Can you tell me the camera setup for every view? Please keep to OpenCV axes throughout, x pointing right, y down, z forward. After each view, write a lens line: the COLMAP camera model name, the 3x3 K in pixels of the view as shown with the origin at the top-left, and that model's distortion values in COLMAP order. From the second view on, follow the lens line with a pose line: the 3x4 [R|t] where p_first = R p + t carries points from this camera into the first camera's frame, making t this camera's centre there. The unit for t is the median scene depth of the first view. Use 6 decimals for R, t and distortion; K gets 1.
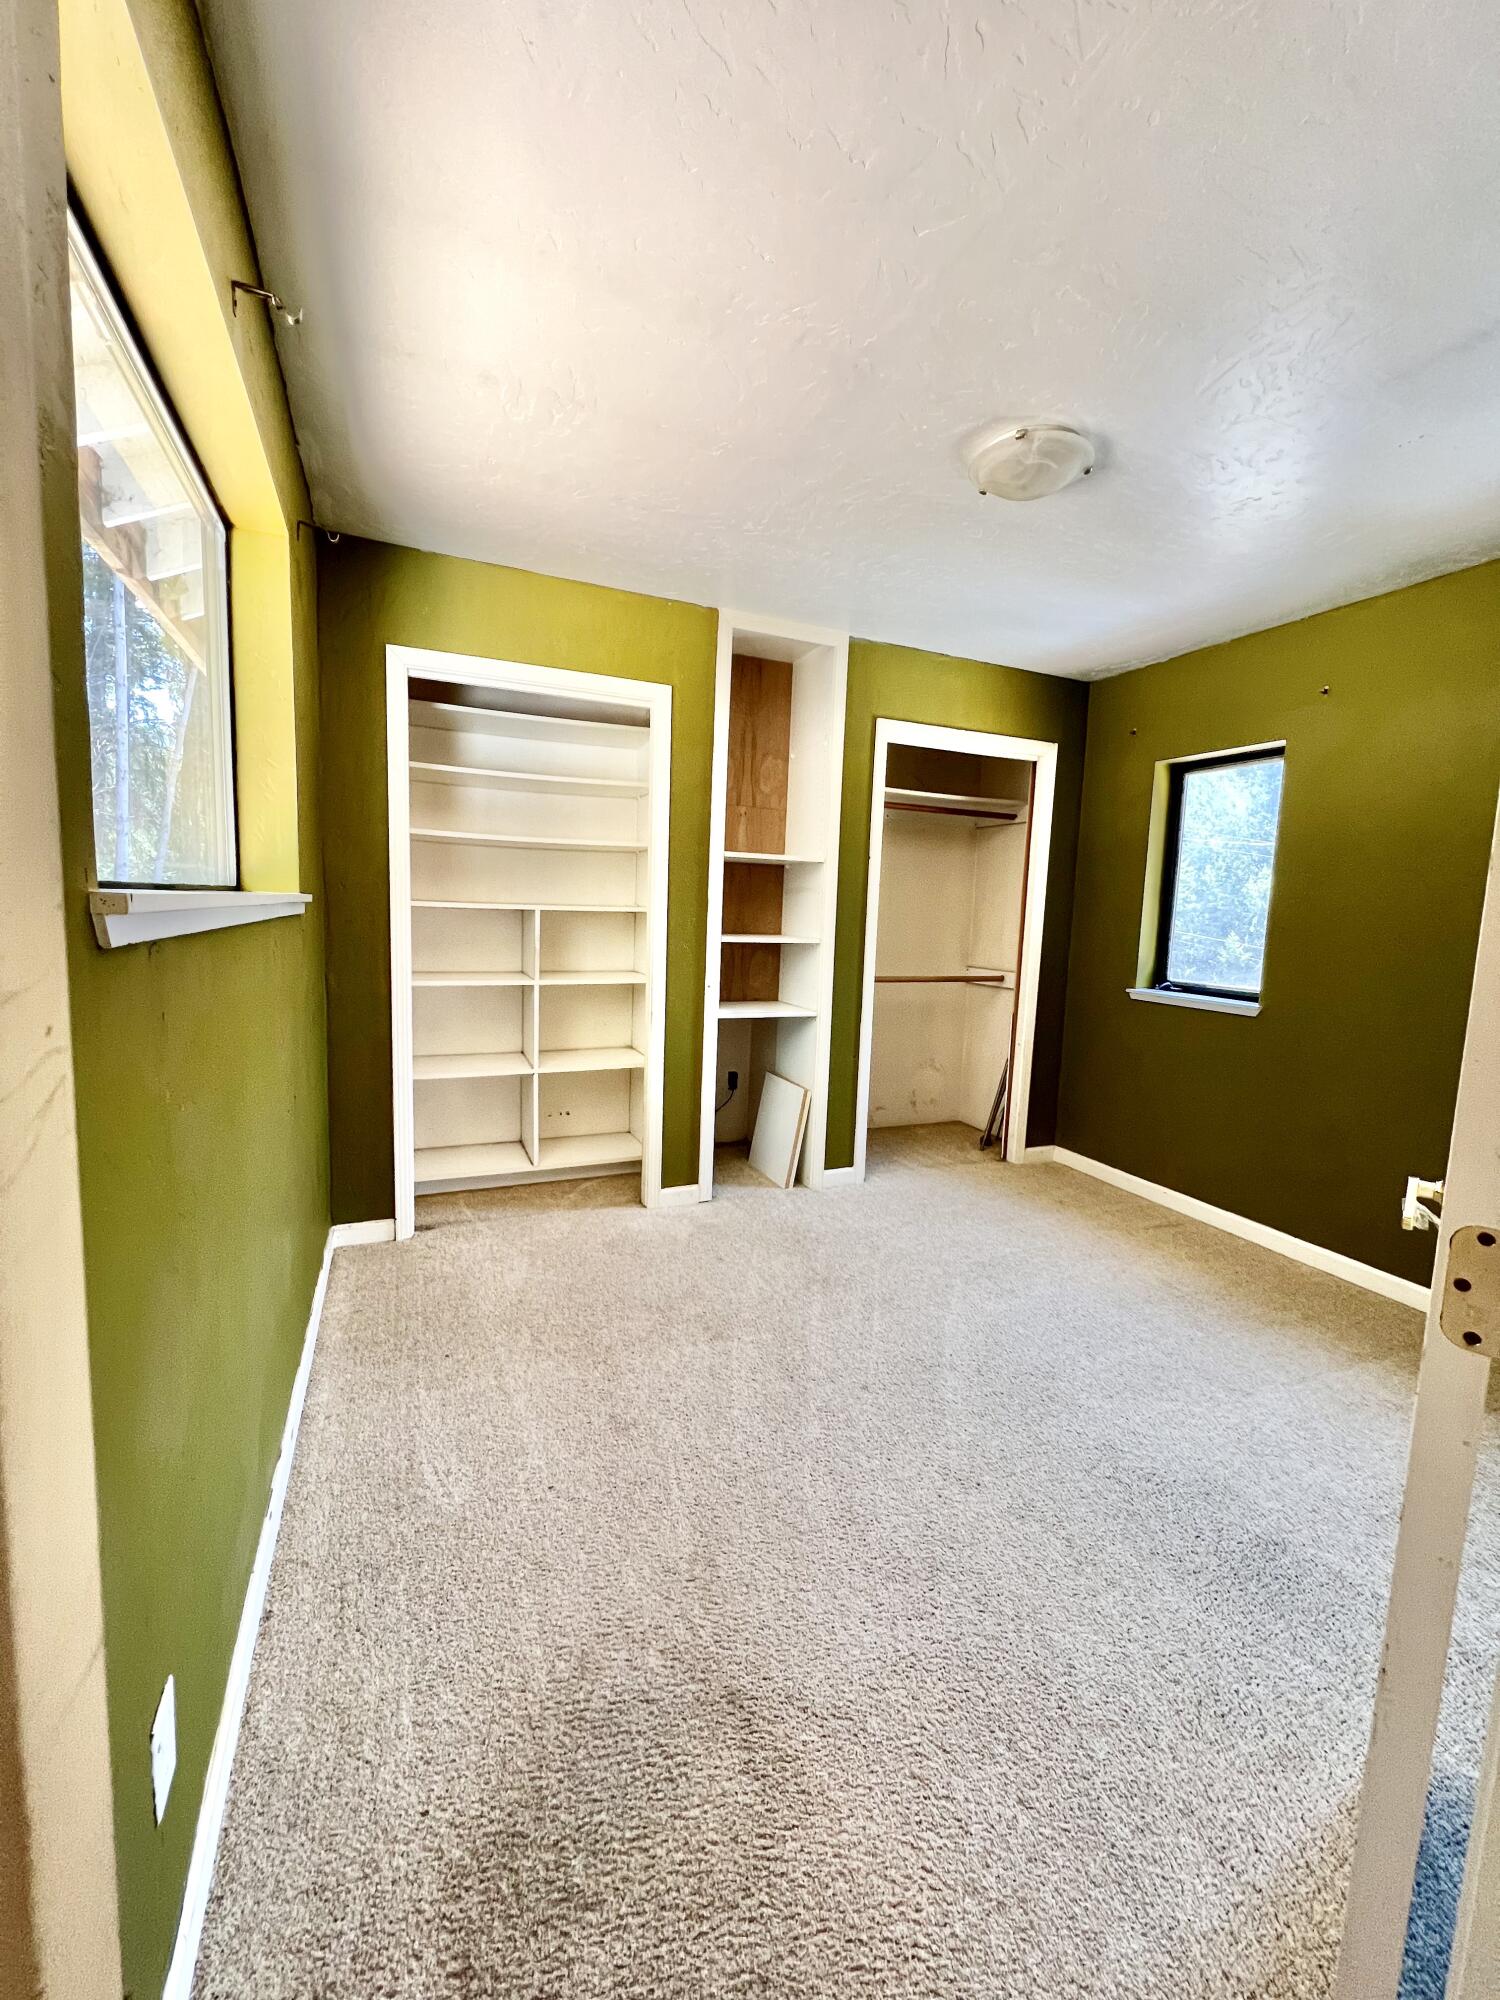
lens RADIAL K [[800.0, 0, 745.0], [0, 800.0, 997.9], [0, 0, 1]] dist [-0.001930, 0.000484]
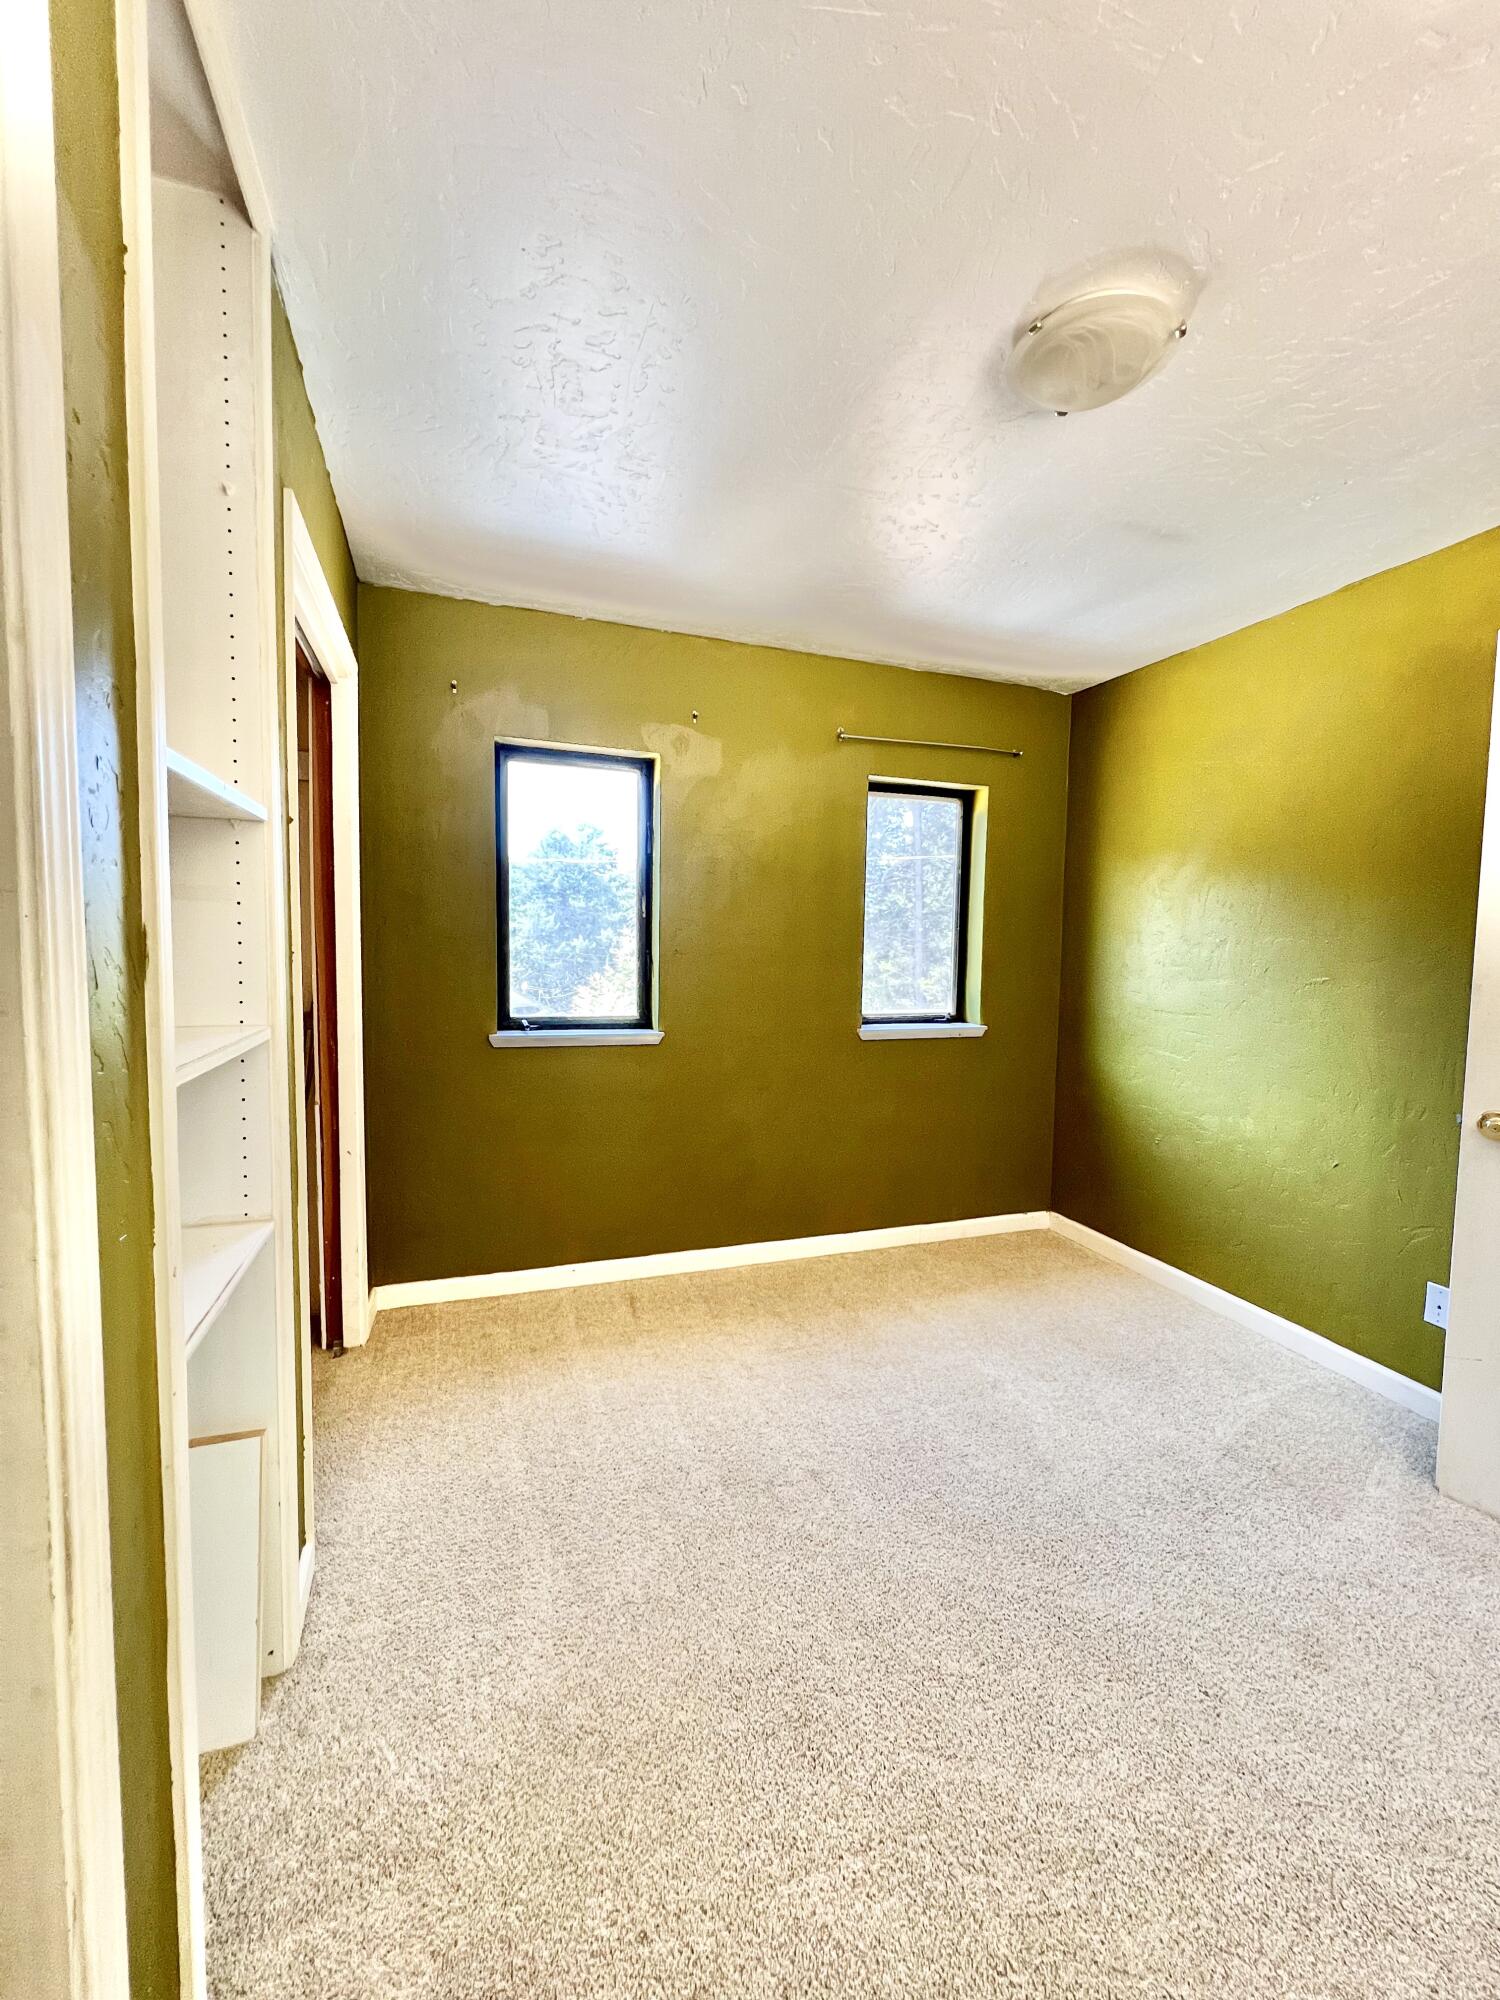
lens RADIAL K [[800.0, 0, 747.4], [0, 800.0, 998.8], [0, 0, 1]] dist [-0.001930, 0.000484]
pose [[0.060250, -0.101687, 0.992990, -0.273610], [0.095408, 0.990830, 0.095677, -0.103770], [-0.993613, 0.088975, 0.069399, 0.785198]]
